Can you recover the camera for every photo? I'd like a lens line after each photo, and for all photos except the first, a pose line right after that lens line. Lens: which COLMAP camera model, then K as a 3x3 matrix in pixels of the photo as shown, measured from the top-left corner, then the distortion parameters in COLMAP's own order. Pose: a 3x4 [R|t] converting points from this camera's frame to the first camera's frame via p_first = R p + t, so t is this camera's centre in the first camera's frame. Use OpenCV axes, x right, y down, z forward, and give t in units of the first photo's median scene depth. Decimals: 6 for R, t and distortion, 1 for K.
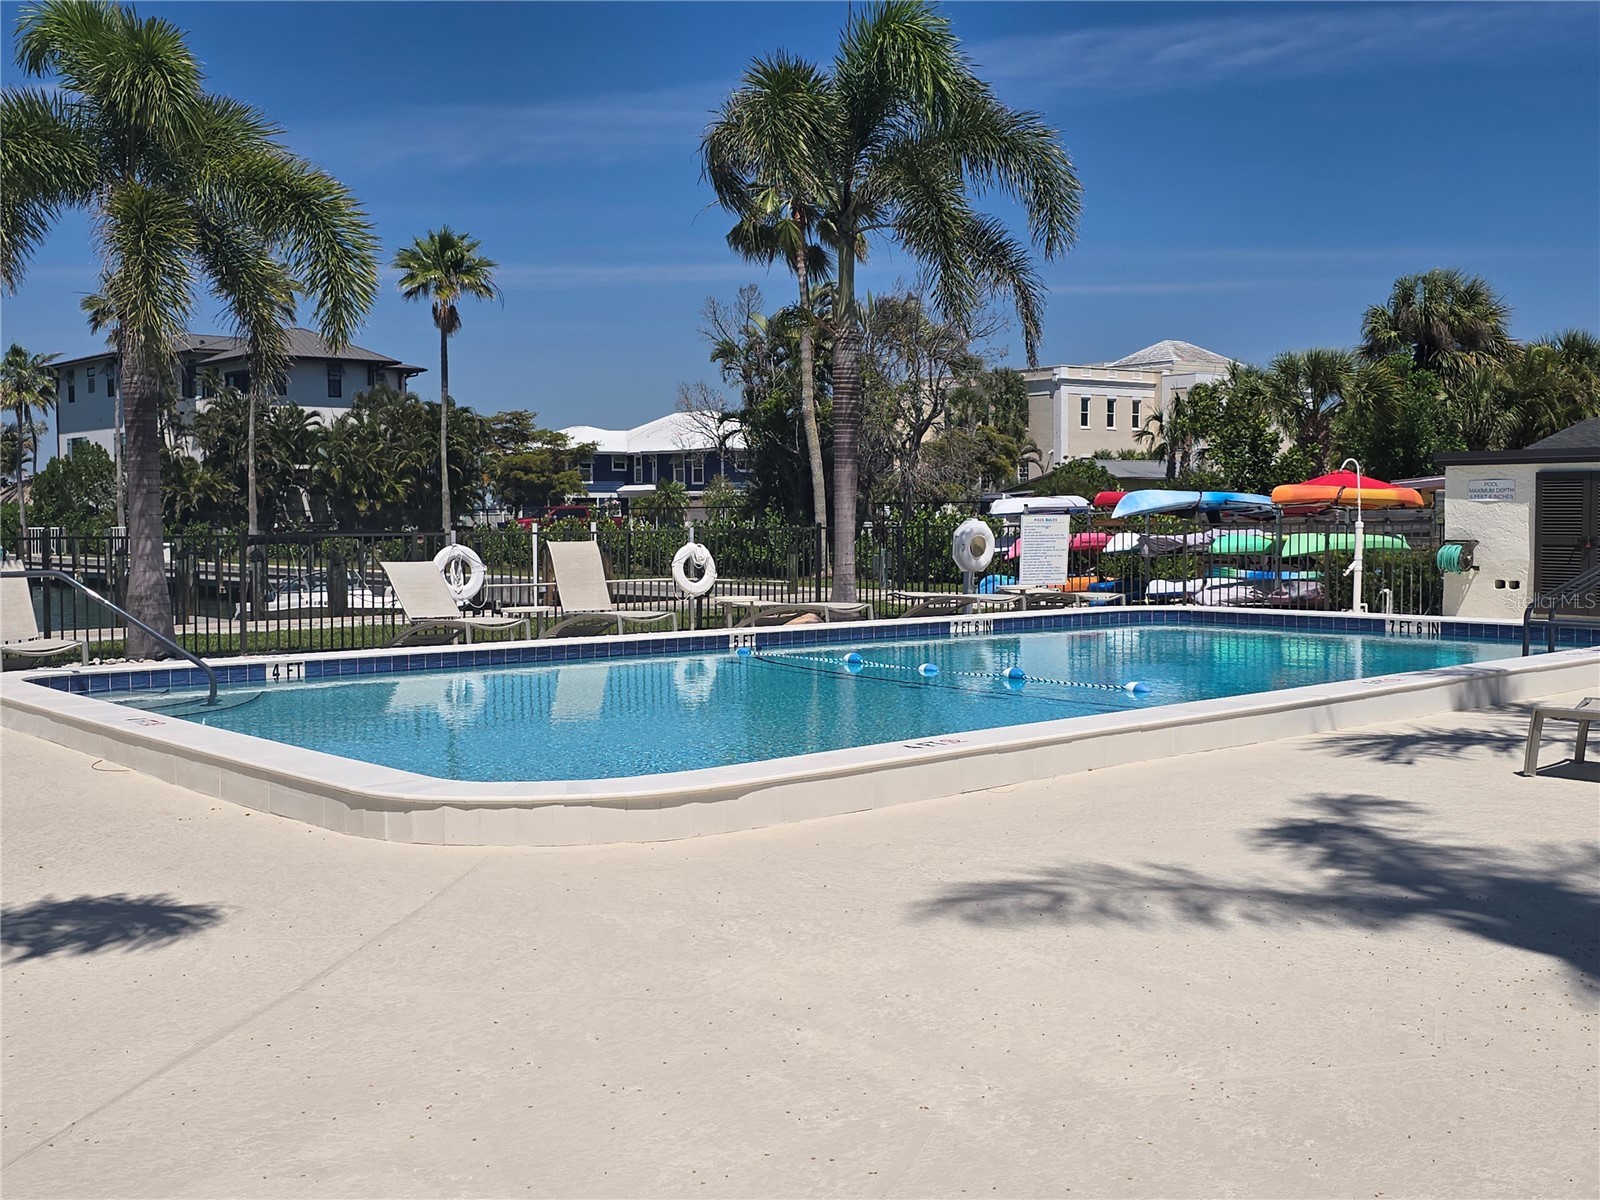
lens RADIAL K [[1584.8, 0, 799.3], [0, 1584.8, 597.3], [0, 0, 1]] dist [0.006145, 0.000000]
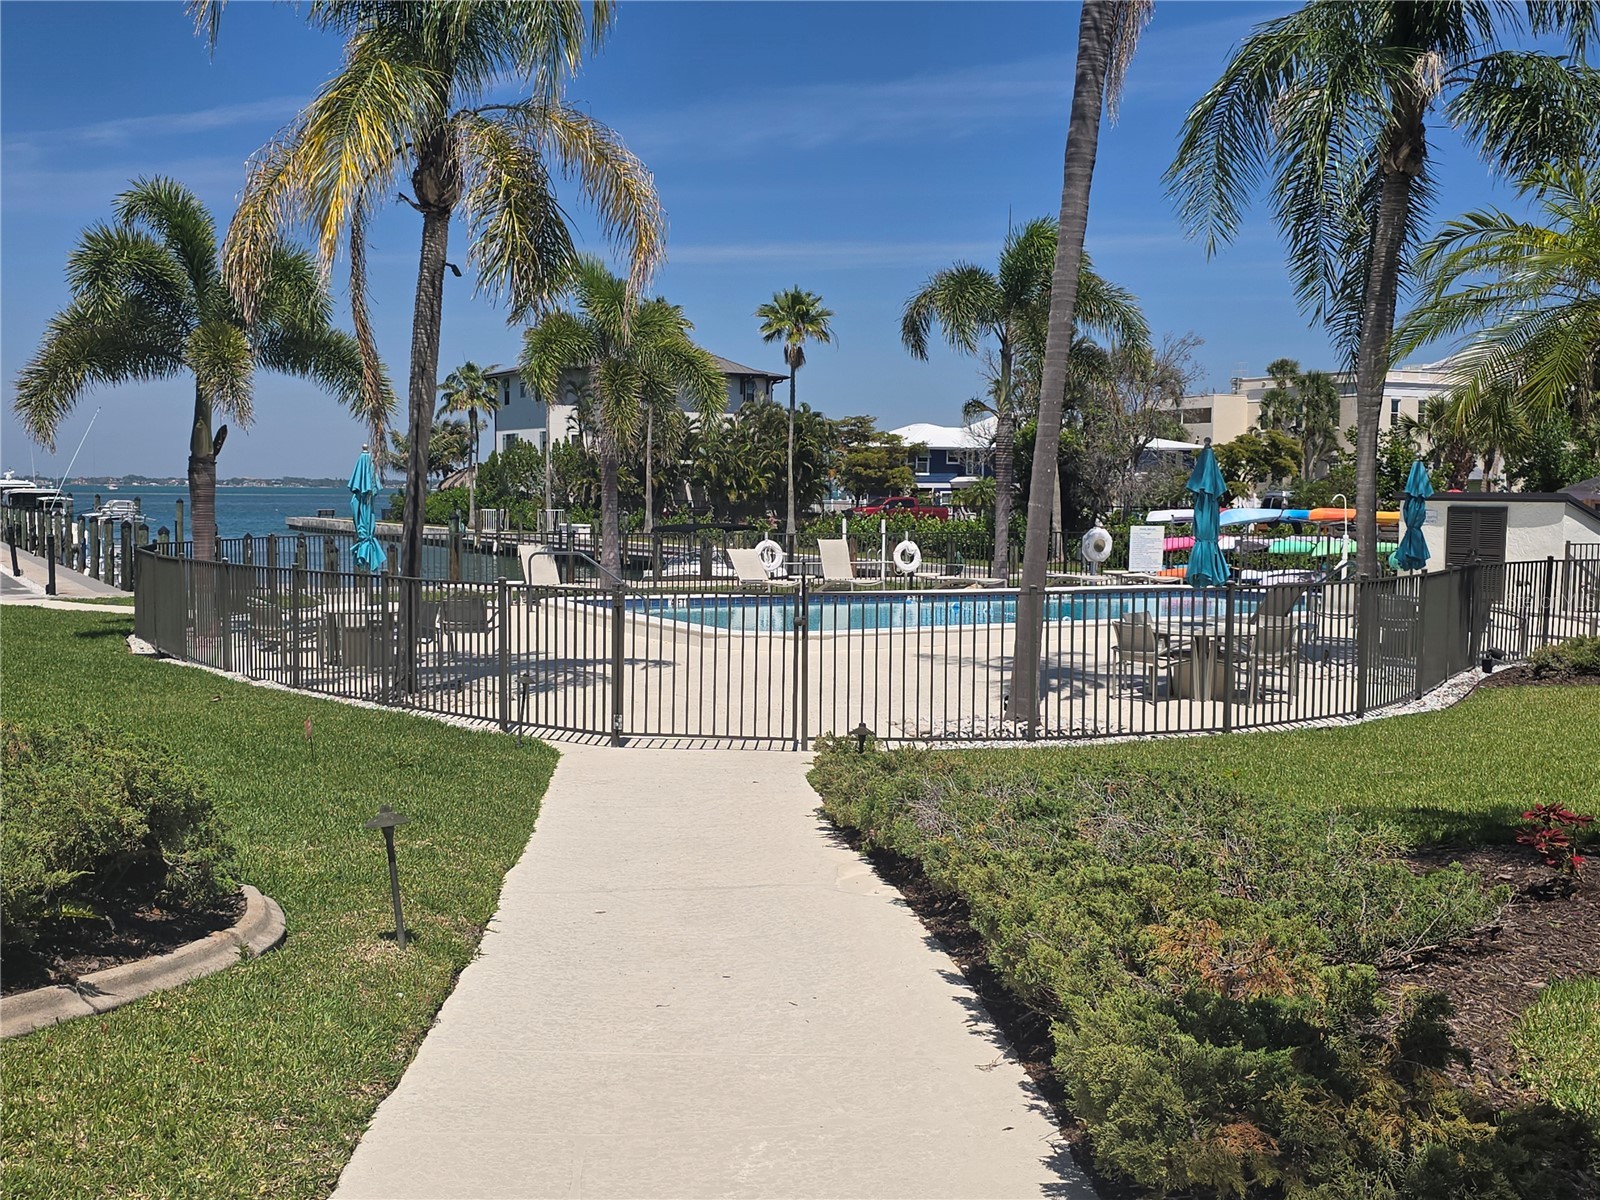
lens RADIAL K [[1584.8, 0, 805.1], [0, 1584.8, 598.0], [0, 0, 1]] dist [0.006145, 0.000000]
pose [[0.974030, 0.028472, -0.224622, 0.064839], [-0.025453, 0.999543, 0.016328, 0.000582], [0.224984, -0.010186, 0.974309, -0.208595]]
